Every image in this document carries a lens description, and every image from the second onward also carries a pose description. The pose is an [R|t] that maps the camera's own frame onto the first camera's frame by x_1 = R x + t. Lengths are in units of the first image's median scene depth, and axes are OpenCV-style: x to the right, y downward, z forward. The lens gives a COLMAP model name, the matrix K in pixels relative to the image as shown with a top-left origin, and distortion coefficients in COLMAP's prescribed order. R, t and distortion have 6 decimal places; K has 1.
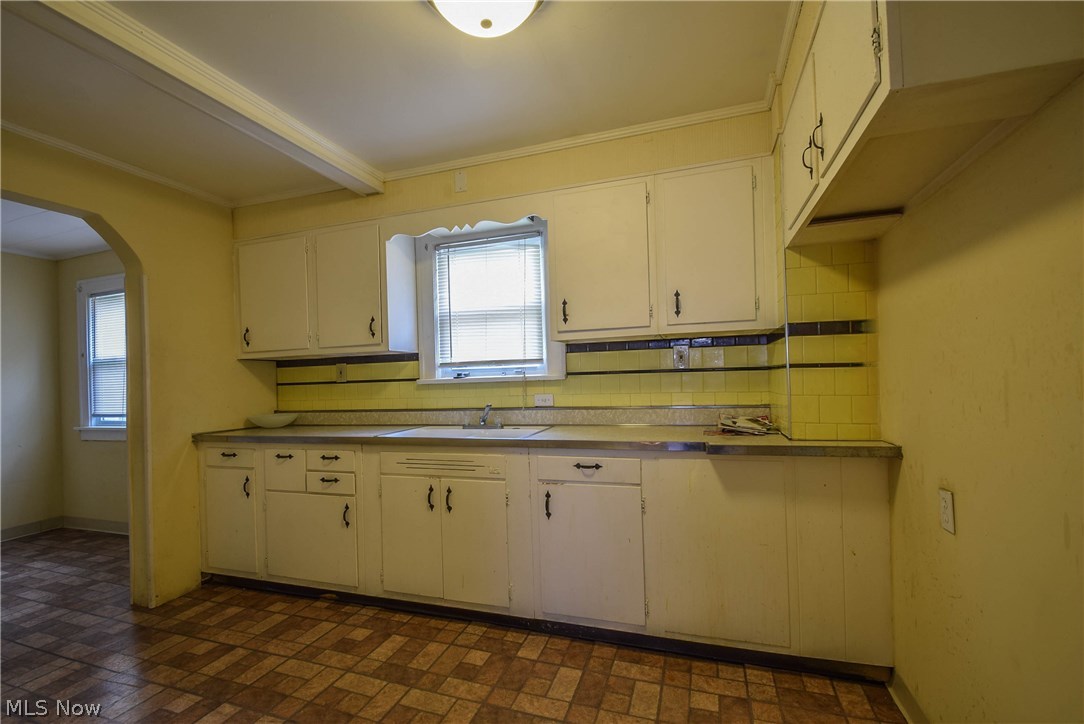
lens RADIAL K [[480.7, 0, 535.3], [0, 480.7, 365.9], [0, 0, 1]] dist [-0.008893, -0.001715]
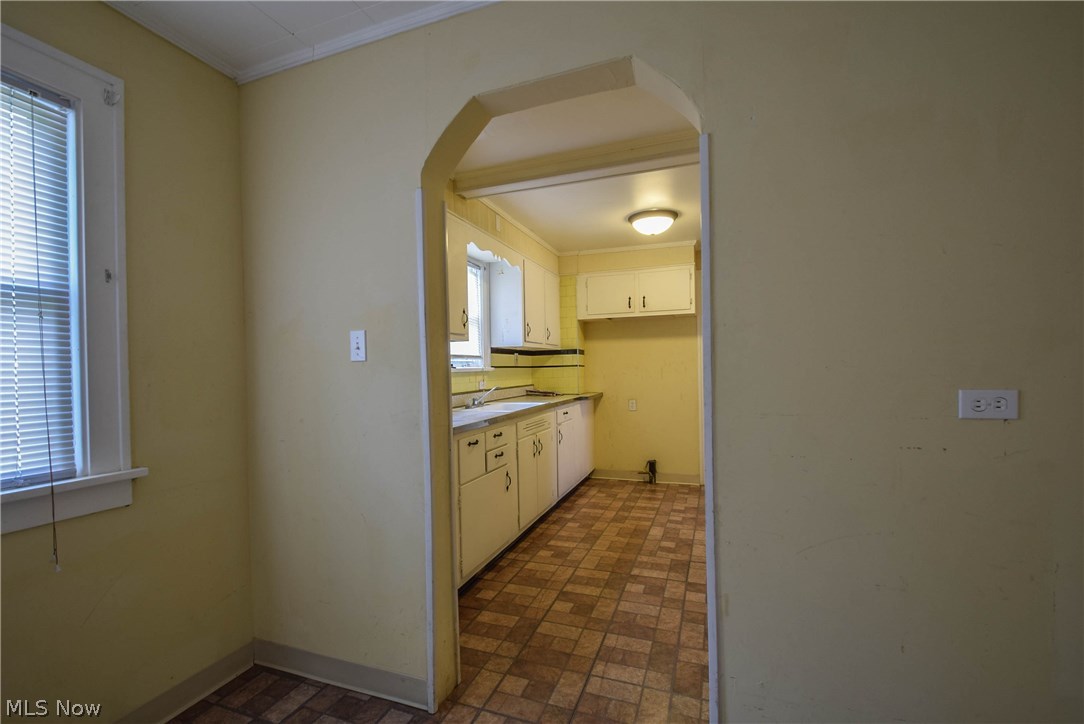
lens RADIAL K [[480.7, 0, 536.2], [0, 480.7, 368.6], [0, 0, 1]] dist [-0.008893, -0.001715]
pose [[0.021935, 0.032097, 0.999244, -1.812305], [-0.006402, 0.999469, -0.031964, 0.086110], [-0.999739, -0.005696, 0.022129, 1.042084]]
